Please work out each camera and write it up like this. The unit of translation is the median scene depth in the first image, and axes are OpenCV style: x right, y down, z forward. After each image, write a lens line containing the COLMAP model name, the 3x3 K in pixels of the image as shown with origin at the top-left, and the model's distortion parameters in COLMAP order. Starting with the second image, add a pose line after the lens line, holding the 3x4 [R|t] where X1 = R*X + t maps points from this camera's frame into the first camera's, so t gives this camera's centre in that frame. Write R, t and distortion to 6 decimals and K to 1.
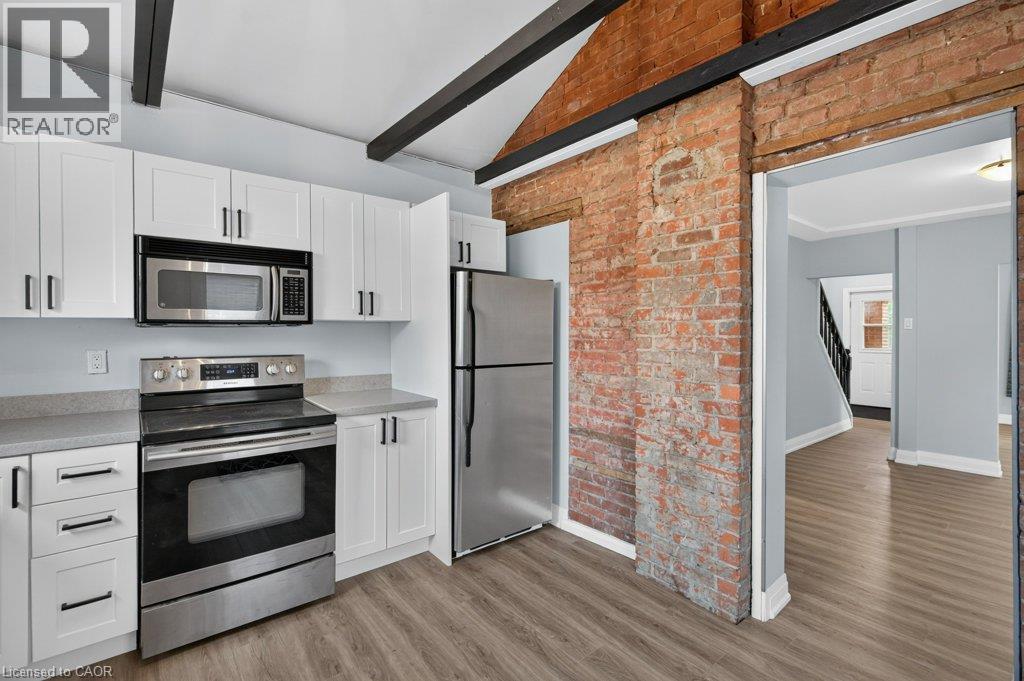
lens RADIAL K [[466.2, 0, 512.1], [0, 466.2, 332.0], [0, 0, 1]] dist [-0.004707, -0.000967]
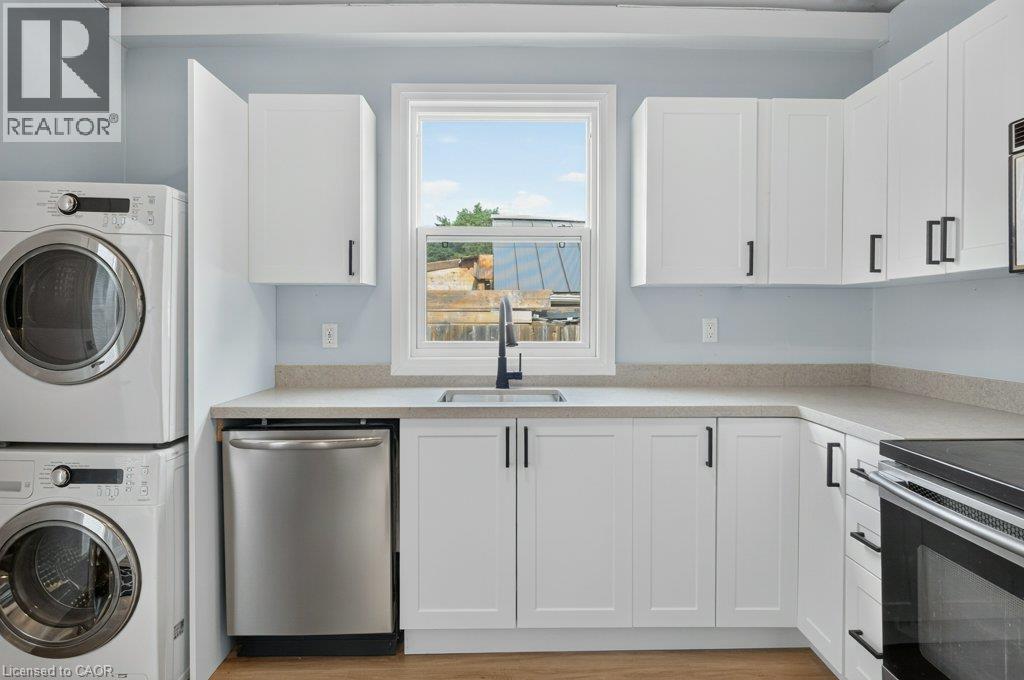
lens RADIAL K [[629.9, 0, 511.4], [0, 629.9, 325.9], [0, 0, 1]] dist [0.002972, -0.009746]
pose [[-0.617132, 0.011499, -0.786776, 0.176029], [-0.009025, 0.999724, 0.021690, 0.029196], [0.786808, 0.020486, -0.616858, 0.821923]]
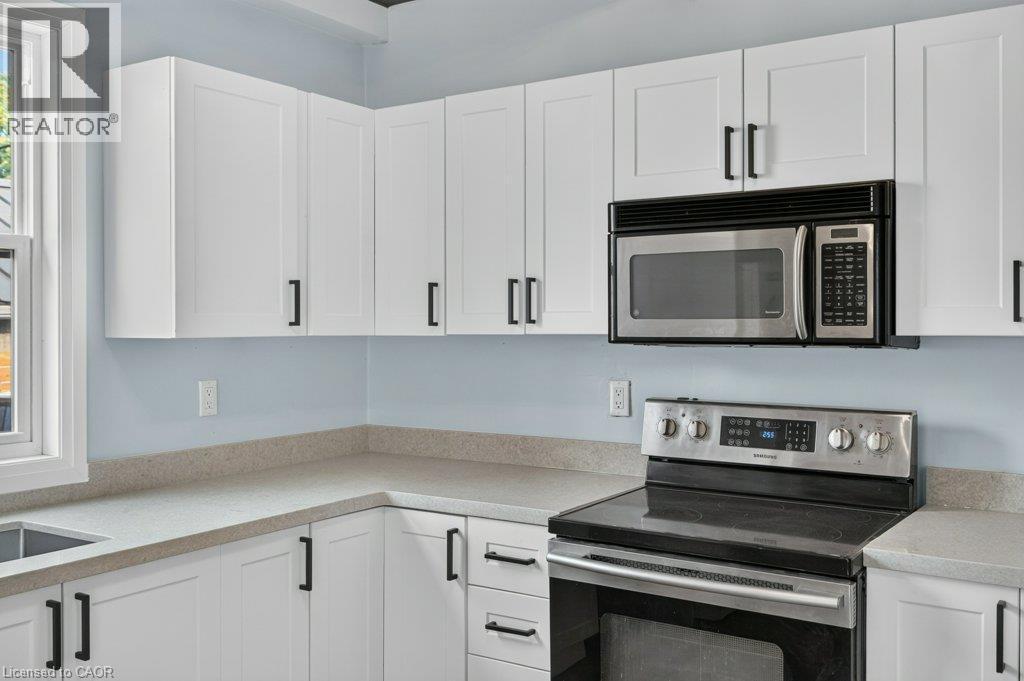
lens RADIAL K [[985.4, 0, 511.2], [0, 985.4, 339.4], [0, 0, 1]] dist [0.011294, 0.000000]
pose [[0.300477, 0.014489, -0.953679, 0.356162], [-0.005507, 0.999894, 0.013456, -0.033999], [0.953773, 0.001209, 0.300525, 0.387551]]
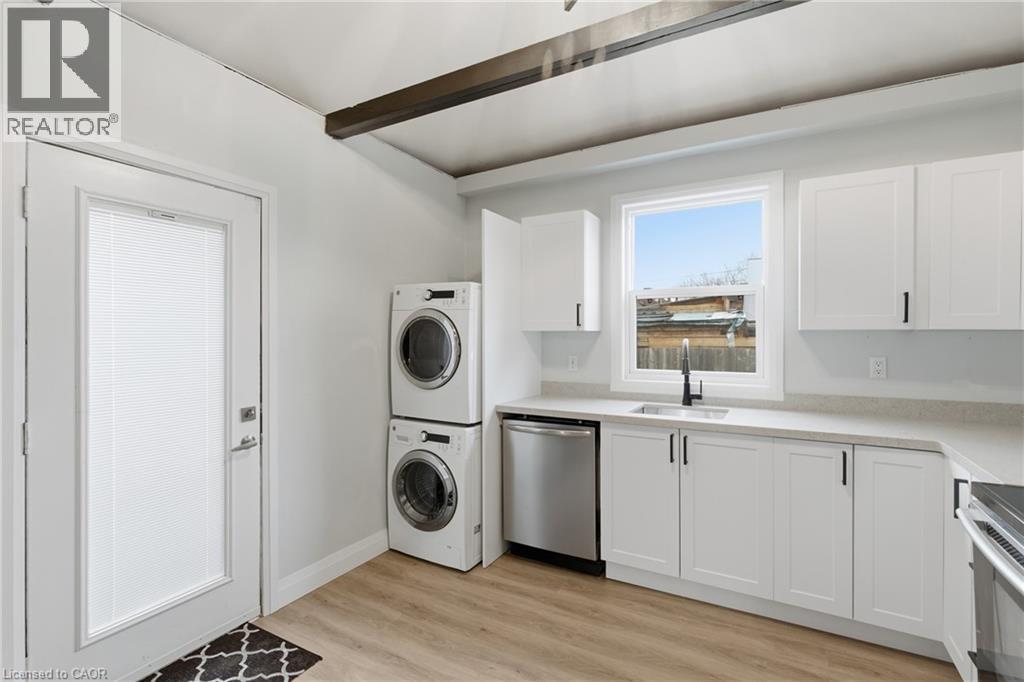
lens RADIAL K [[466.2, 0, 515.0], [0, 466.2, 340.7], [0, 0, 1]] dist [-0.004707, -0.000967]
pose [[-0.929427, 0.004006, -0.368985, 0.115999], [-0.002473, 0.999851, 0.017085, -0.011996], [0.368998, 0.016792, -0.929278, 1.022210]]
